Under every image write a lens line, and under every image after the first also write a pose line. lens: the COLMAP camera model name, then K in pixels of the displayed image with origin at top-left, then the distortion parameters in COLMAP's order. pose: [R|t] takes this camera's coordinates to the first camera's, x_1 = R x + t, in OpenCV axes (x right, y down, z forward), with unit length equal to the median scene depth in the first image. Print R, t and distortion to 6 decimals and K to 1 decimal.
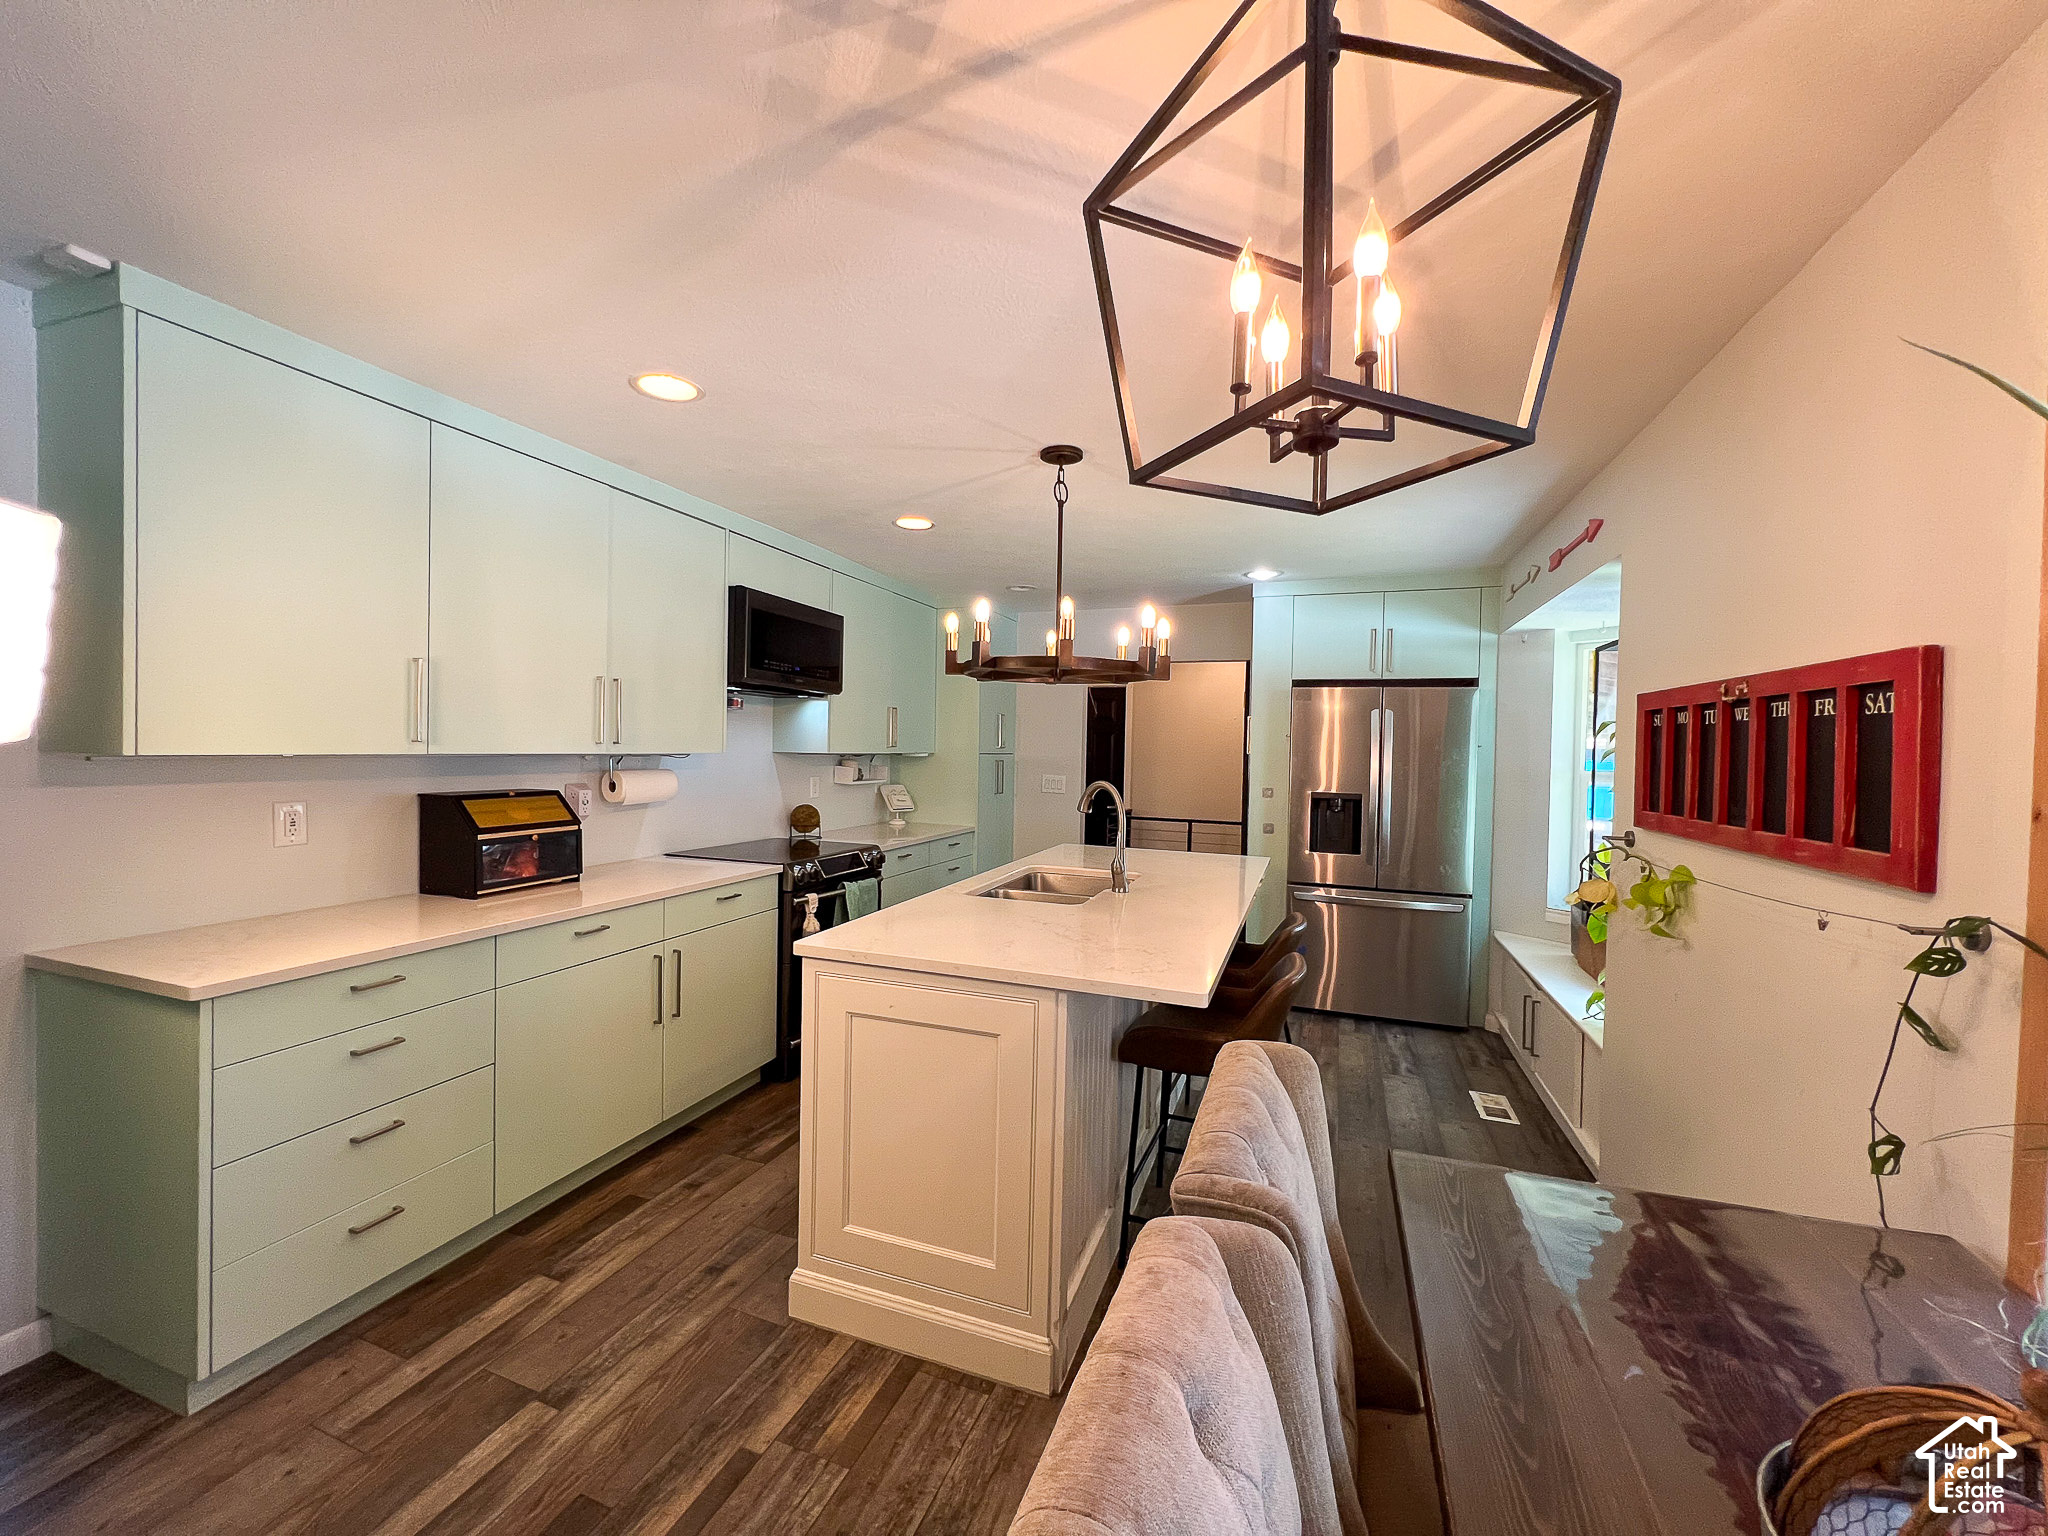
lens RADIAL K [[820.9, 0, 1019.7], [0, 820.9, 763.5], [0, 0, 1]] dist [-0.002159, 0.000908]
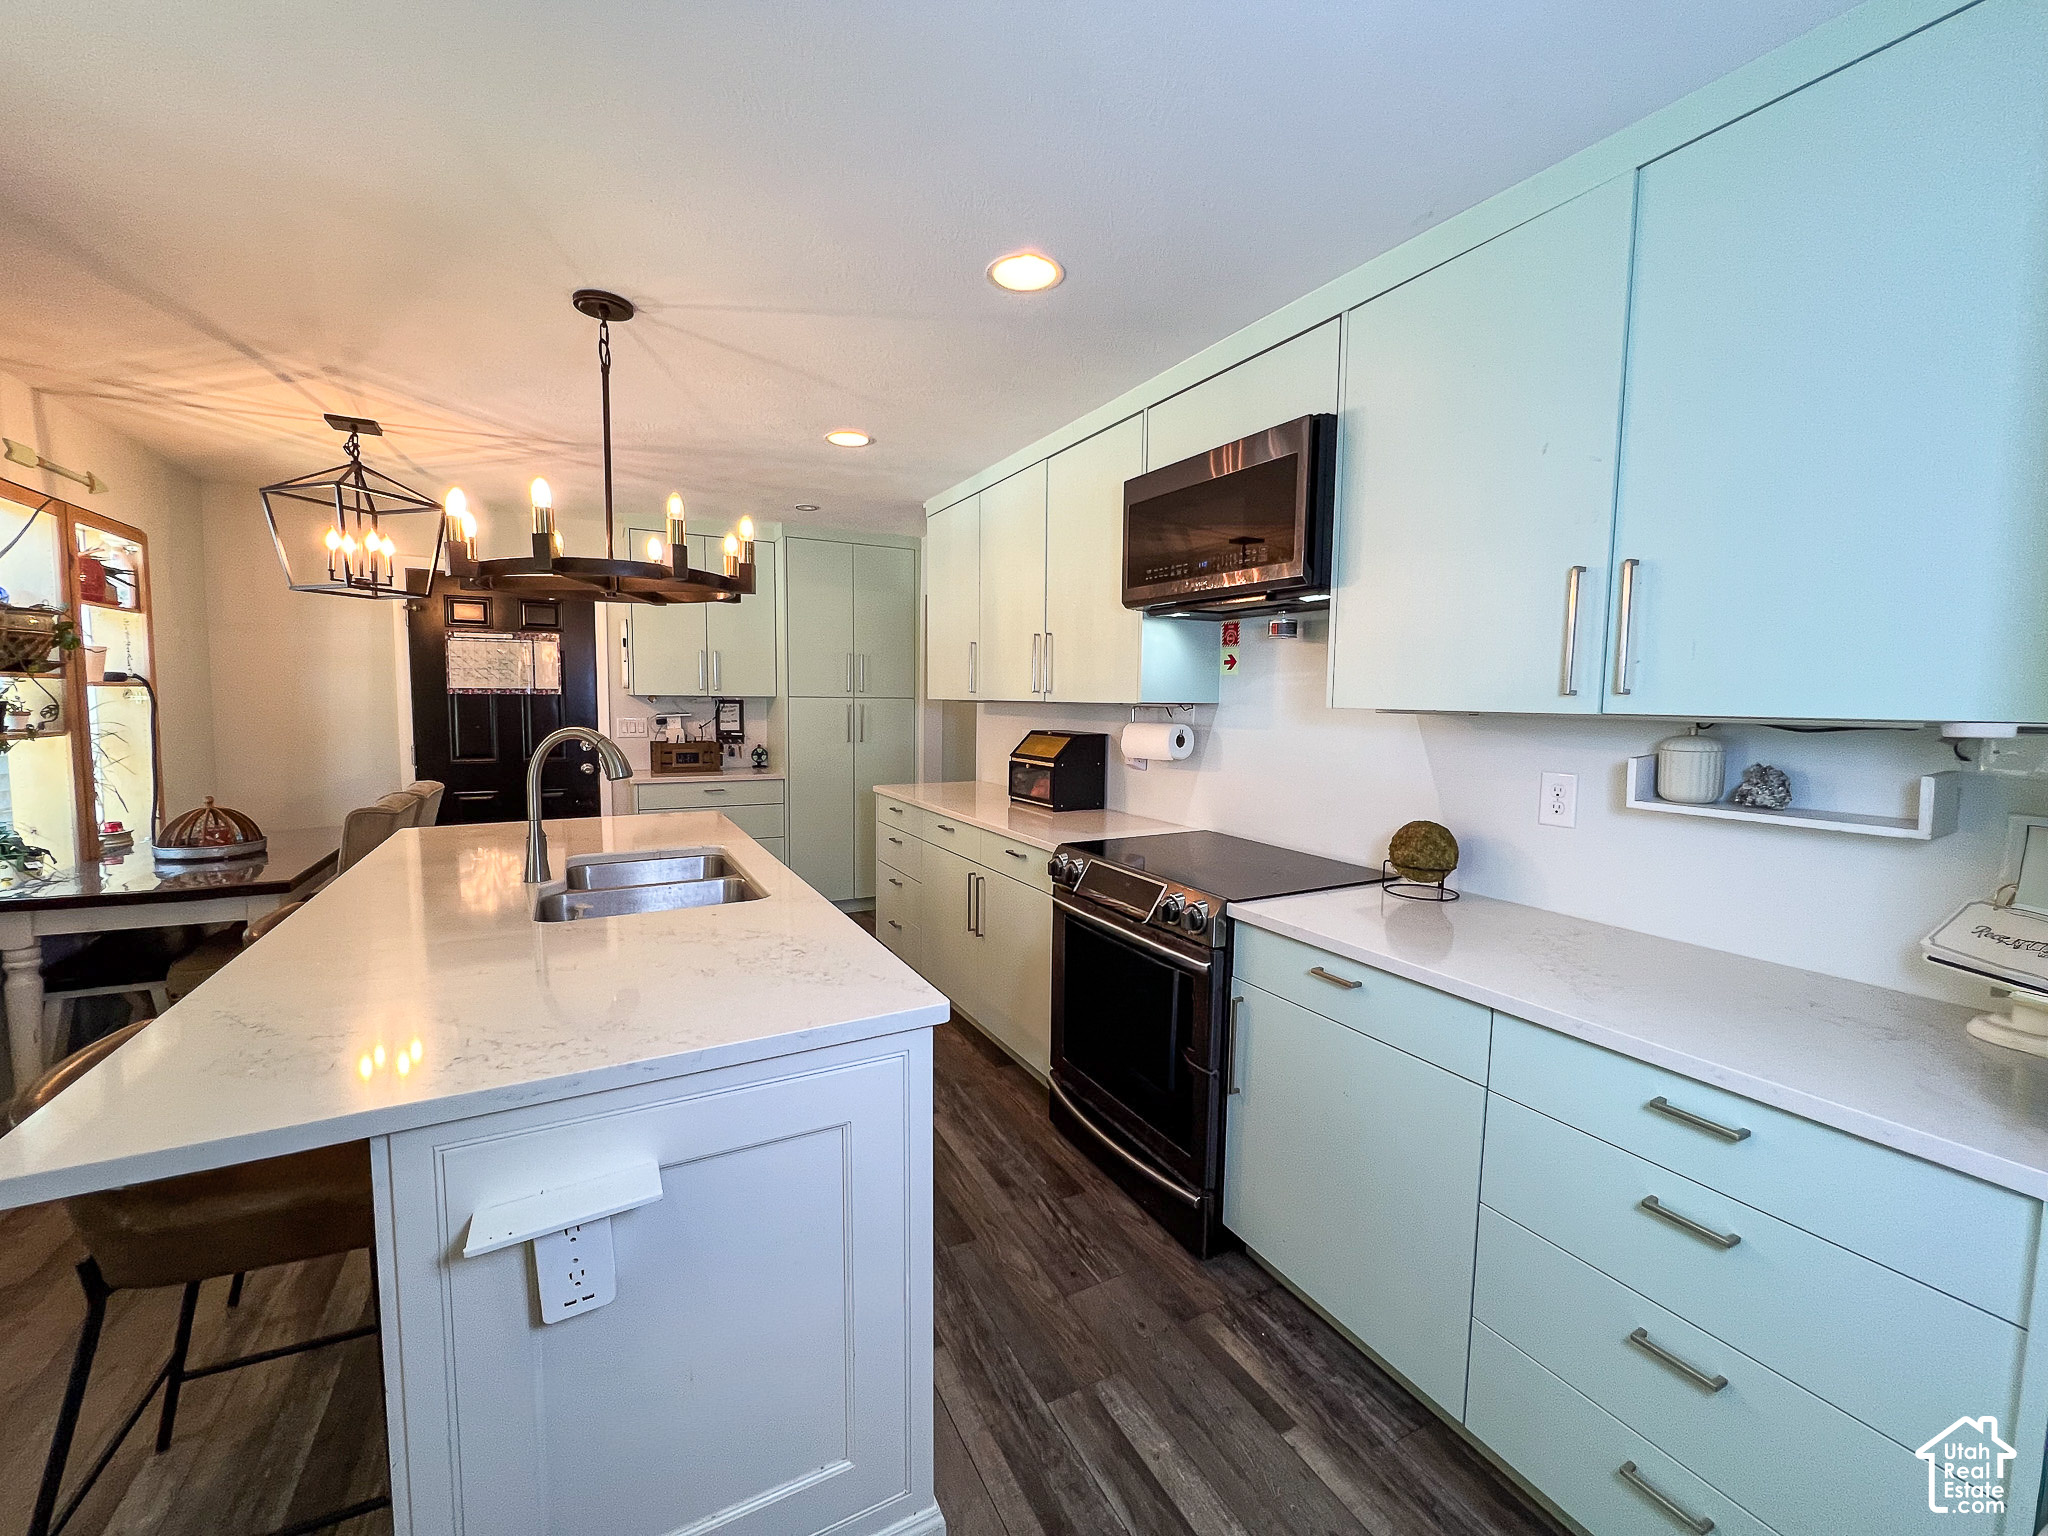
lens RADIAL K [[835.5, 0, 1024.0], [0, 835.5, 768.0], [0, 0, 1]] dist [-0.001893, -0.000202]
pose [[-0.658382, 0.038238, -0.751712, 0.501125], [-0.039909, 0.995530, 0.085595, -0.023974], [0.751625, 0.086355, -0.653913, 2.310639]]
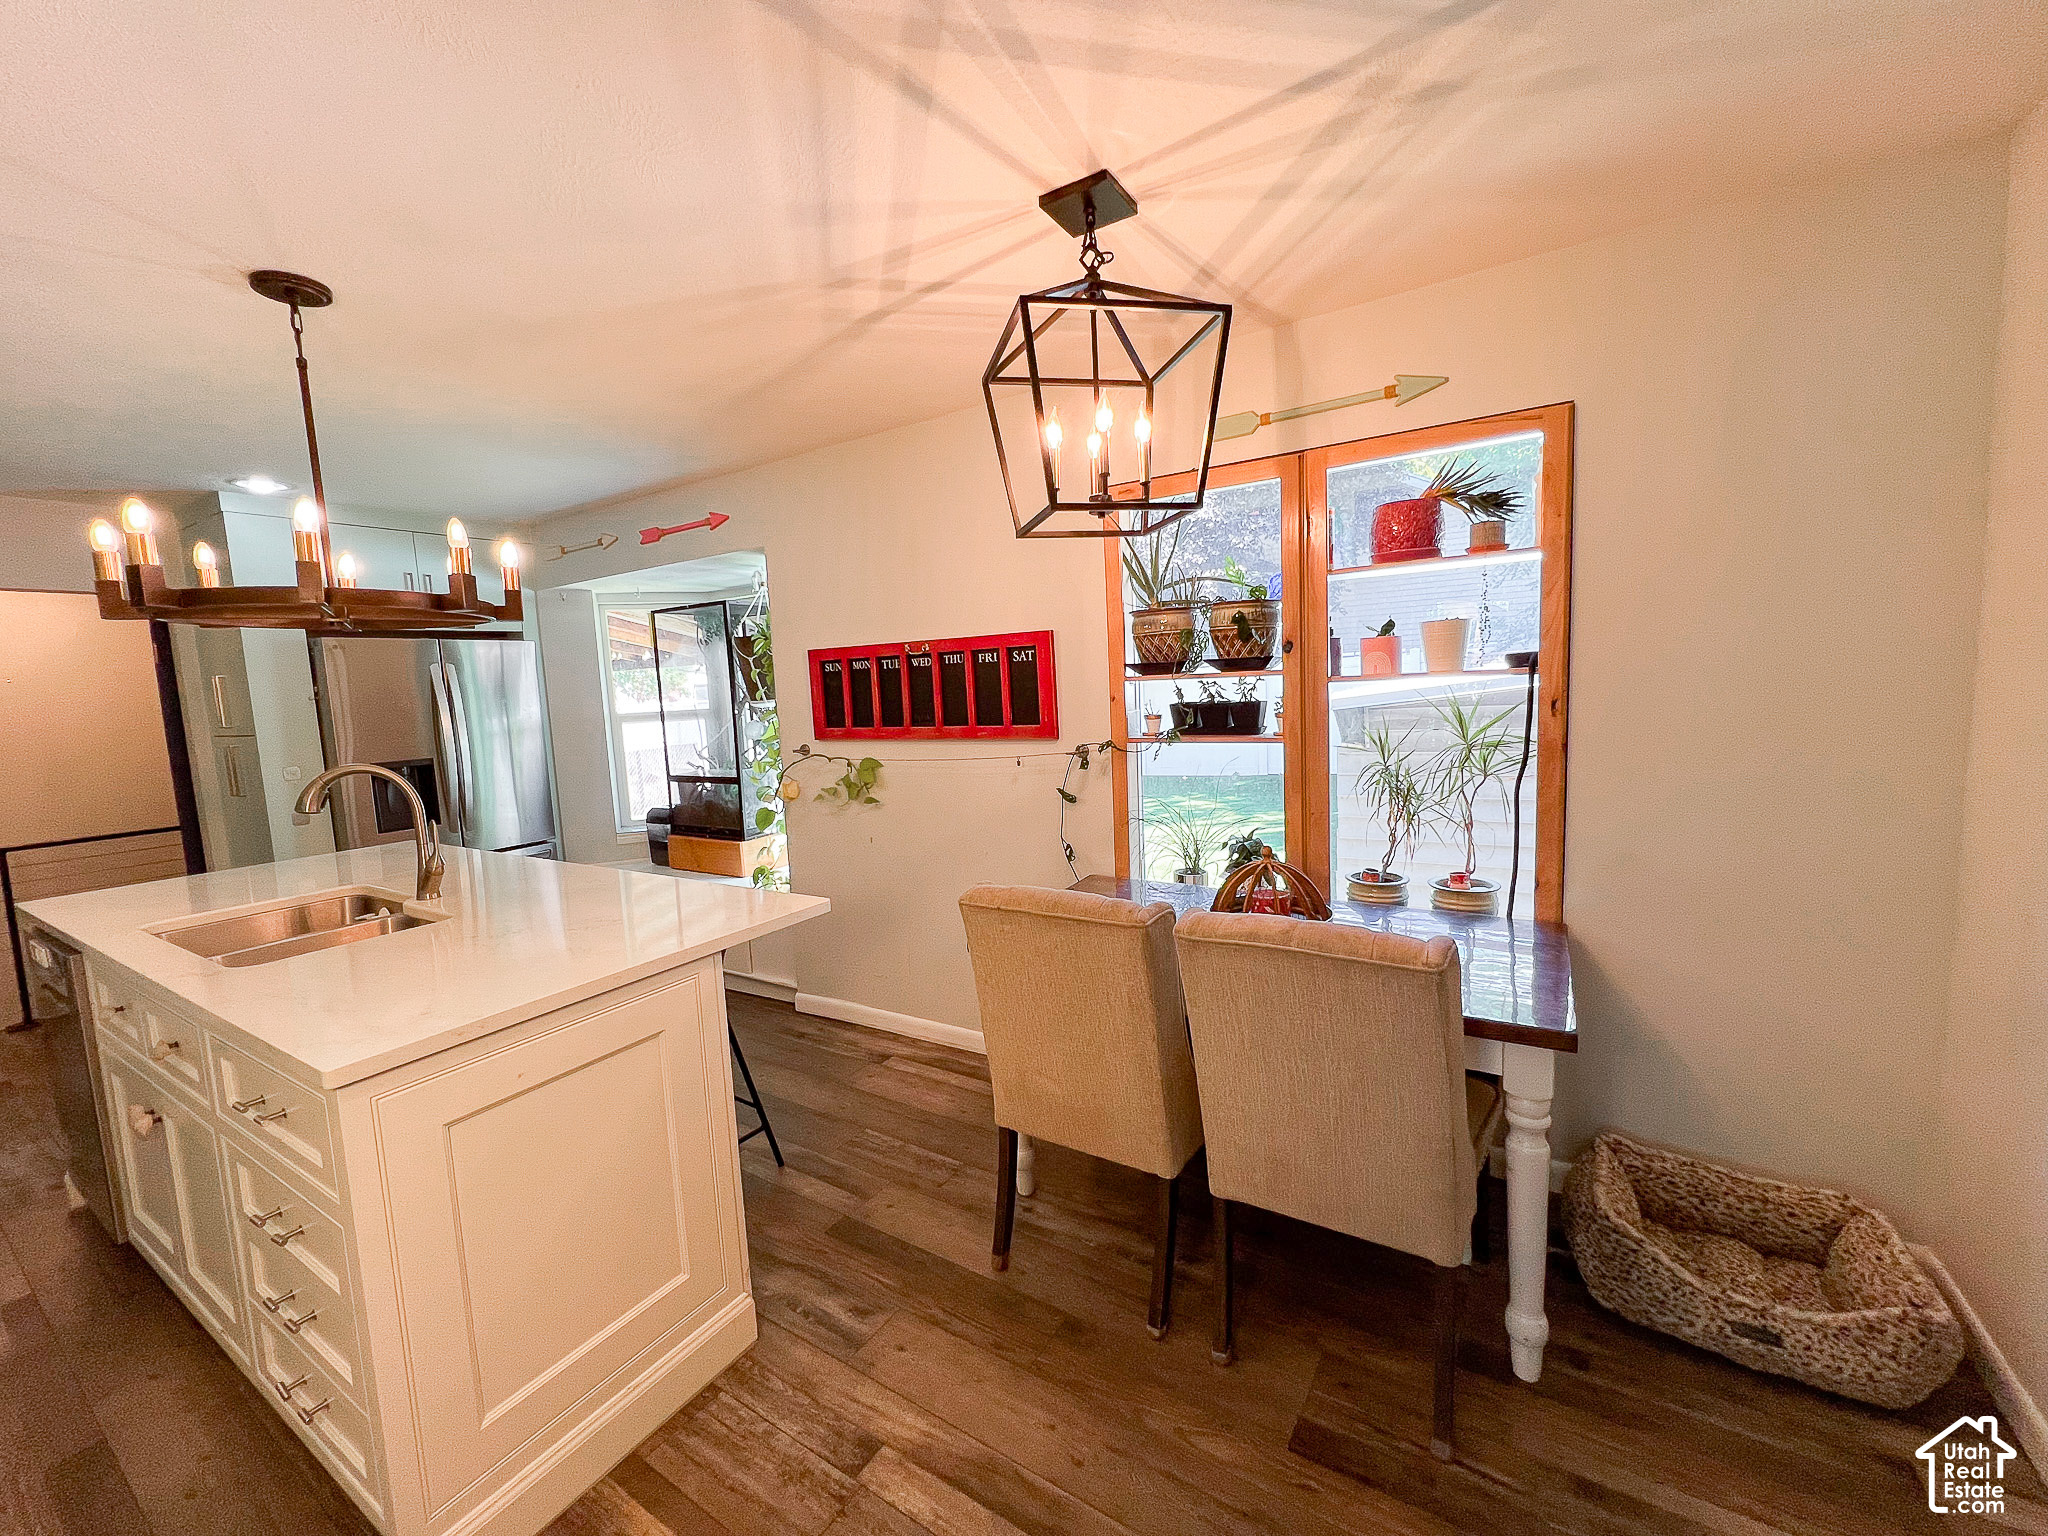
lens RADIAL K [[820.9, 0, 1019.7], [0, 820.9, 763.5], [0, 0, 1]] dist [-0.002159, 0.000908]
pose [[0.202566, -0.127646, 0.970914, -0.663498], [0.073799, 0.990639, 0.114843, -0.026064], [-0.976484, 0.048389, 0.210089, 0.359544]]
